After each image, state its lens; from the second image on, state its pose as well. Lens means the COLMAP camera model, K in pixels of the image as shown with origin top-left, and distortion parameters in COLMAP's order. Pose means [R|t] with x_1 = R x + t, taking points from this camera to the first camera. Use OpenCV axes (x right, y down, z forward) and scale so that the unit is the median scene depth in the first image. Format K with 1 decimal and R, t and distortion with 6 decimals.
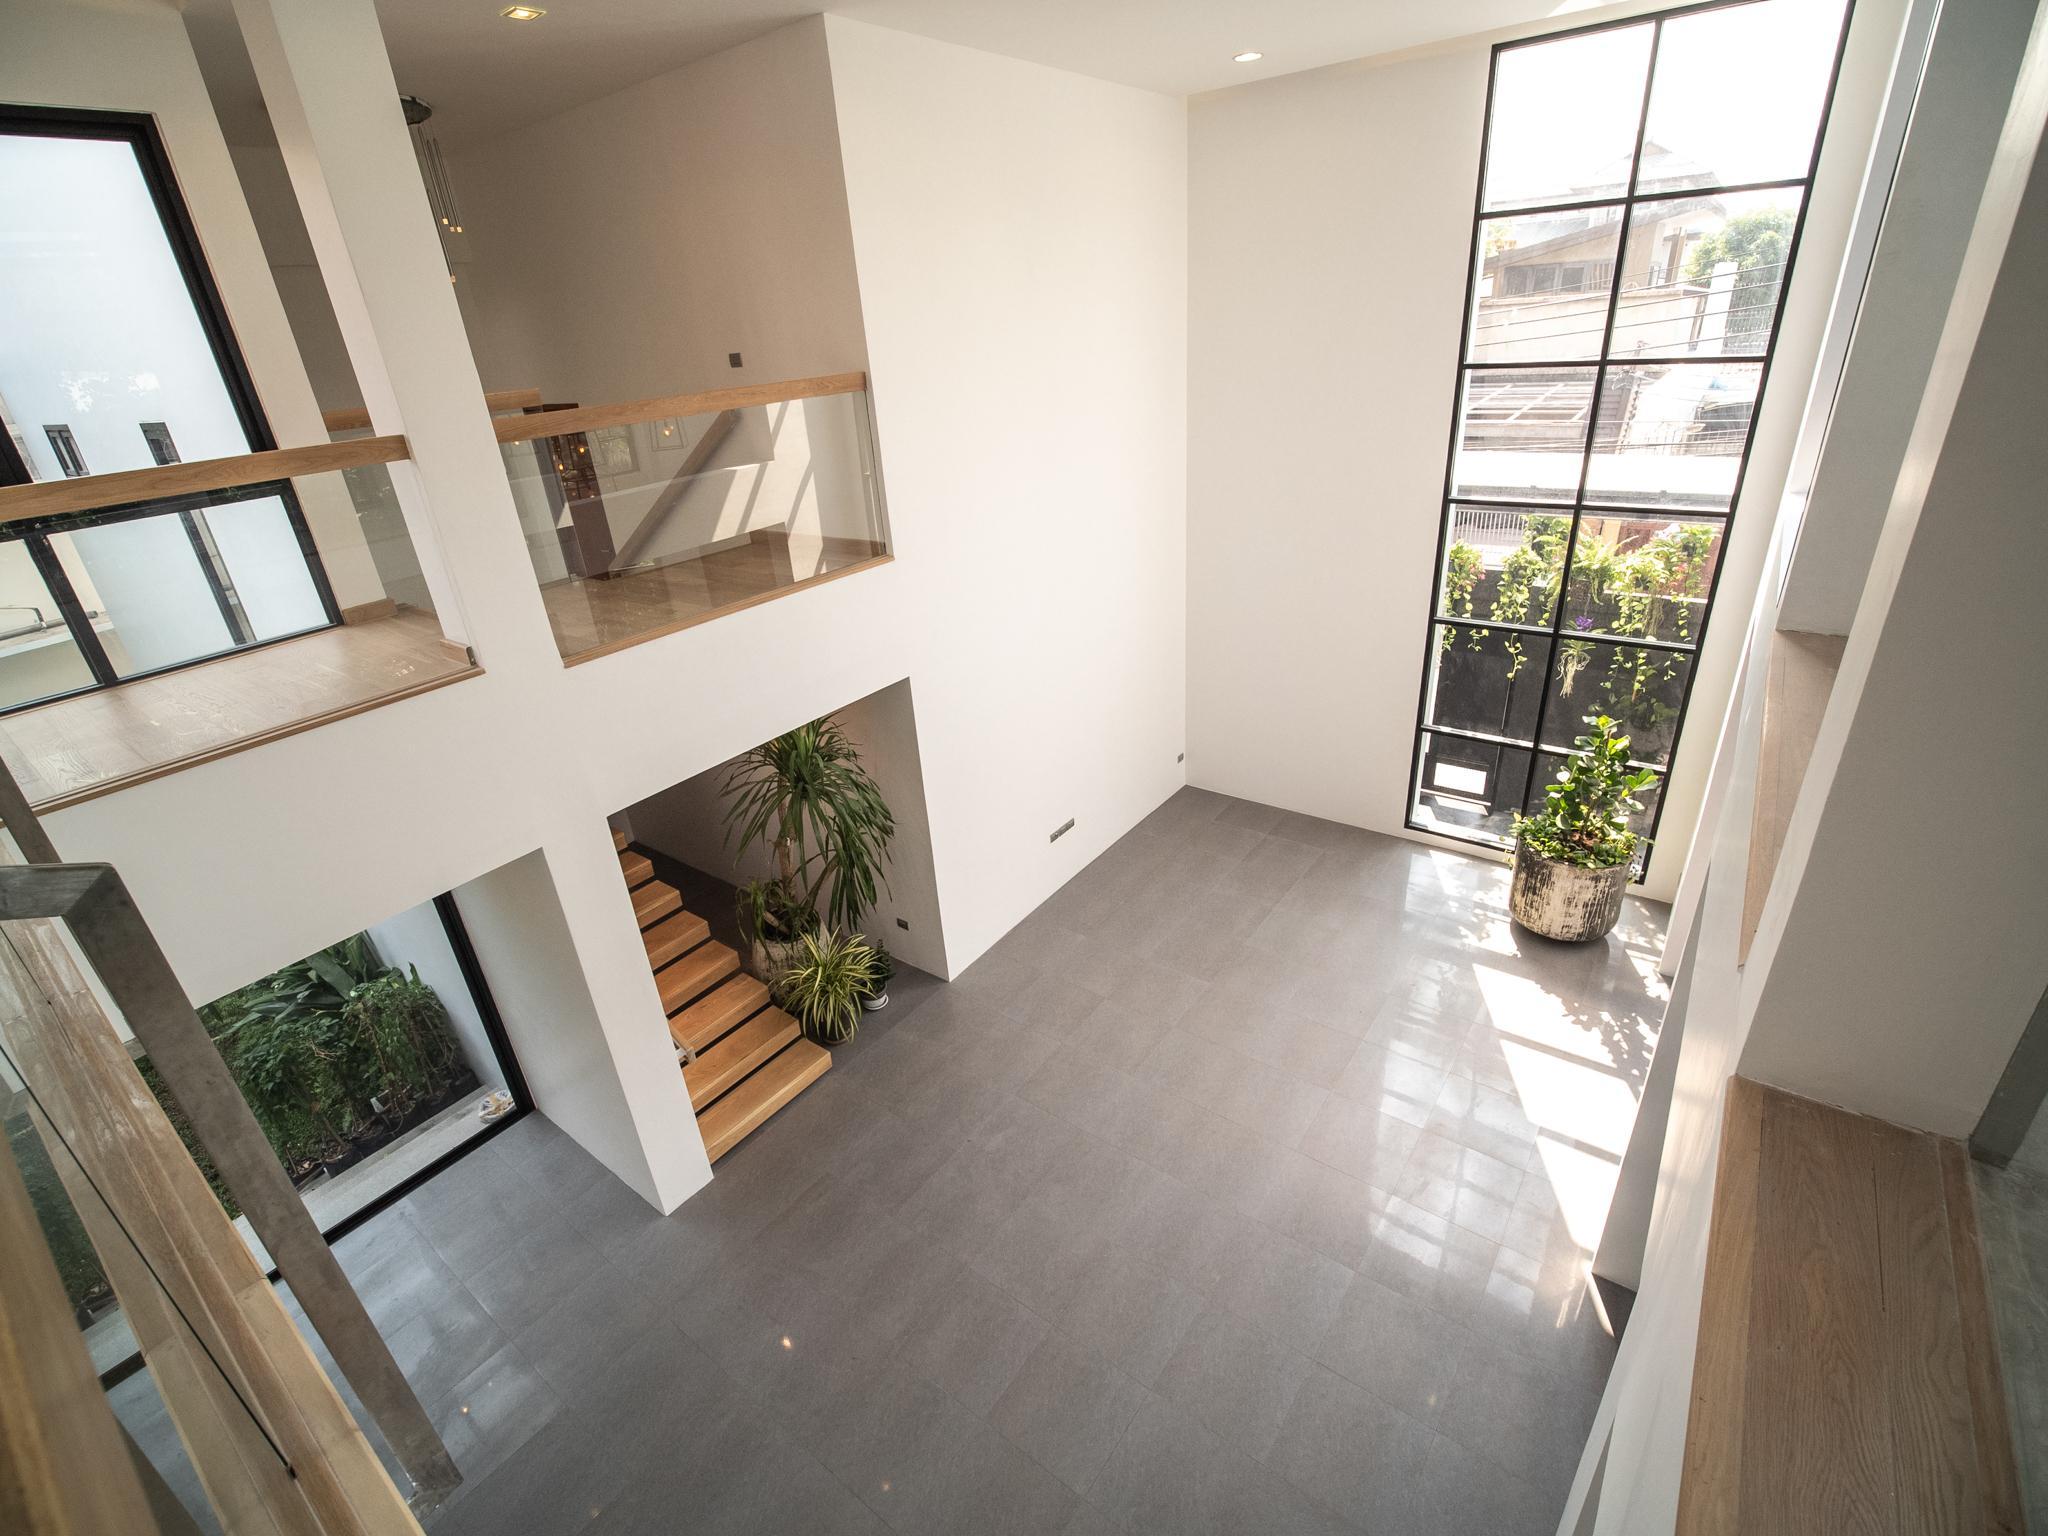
lens RADIAL K [[946.9, 0, 1020.6], [0, 946.9, 763.2], [0, 0, 1]] dist [-0.013101, -0.000276]
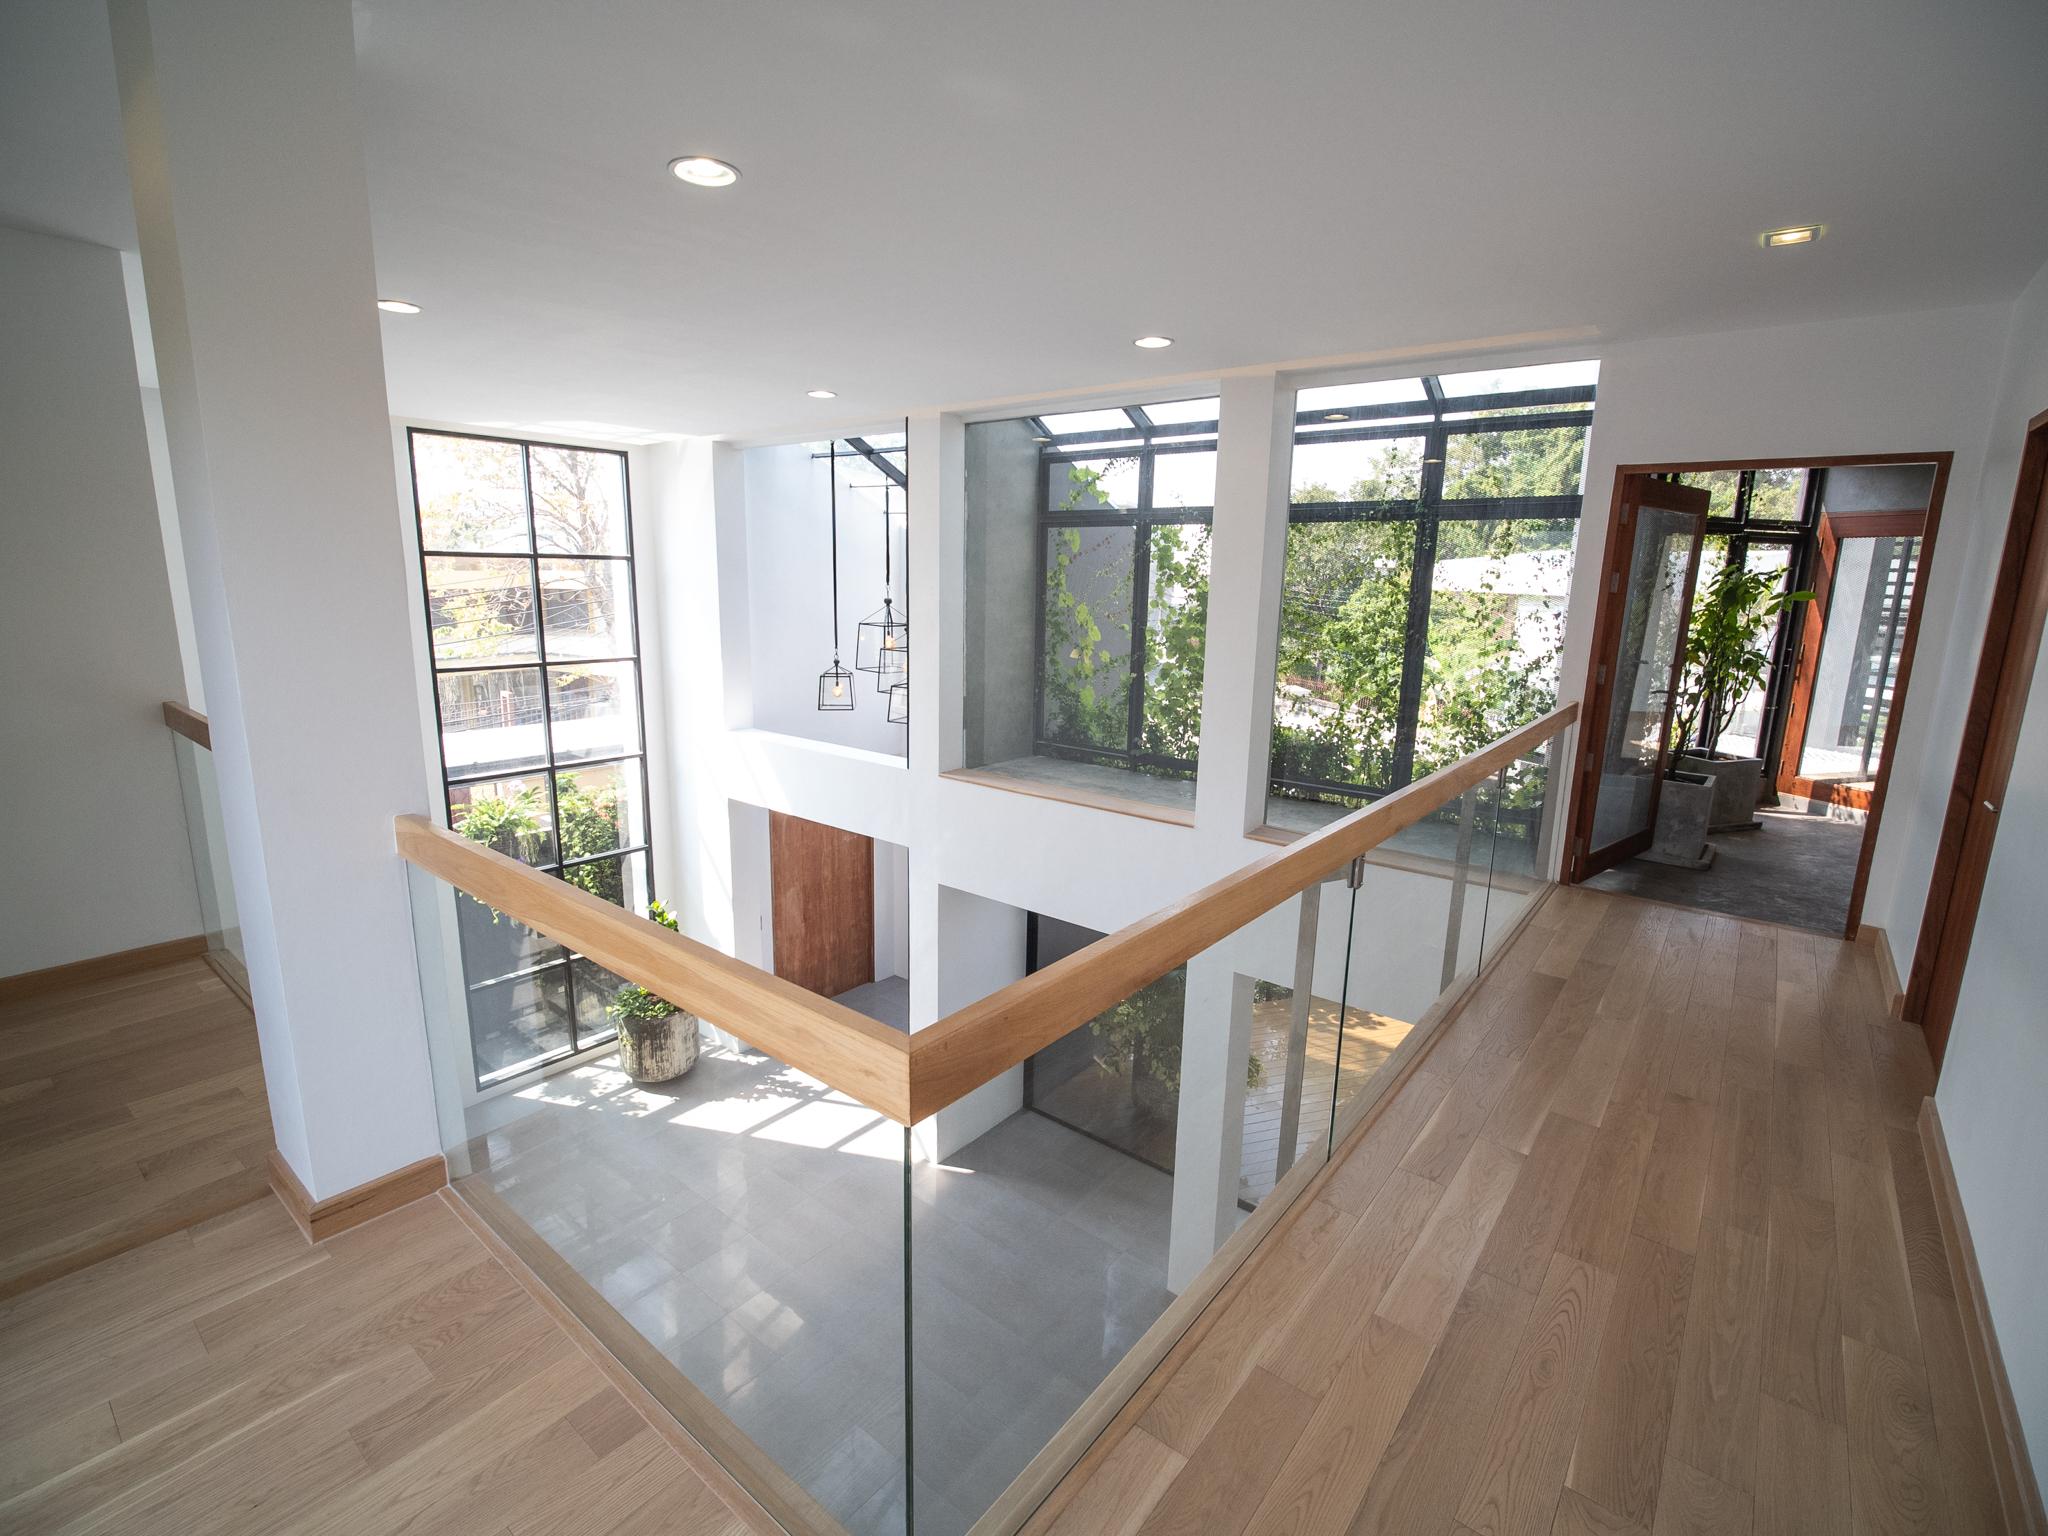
lens RADIAL K [[946.9, 0, 1020.6], [0, 946.9, 763.2], [0, 0, 1]] dist [-0.013101, -0.000276]
pose [[0.035923, -0.123033, 0.991752, -0.669148], [0.407147, 0.908100, 0.097908, -0.143840], [-0.912656, 0.400272, 0.082715, 0.306221]]
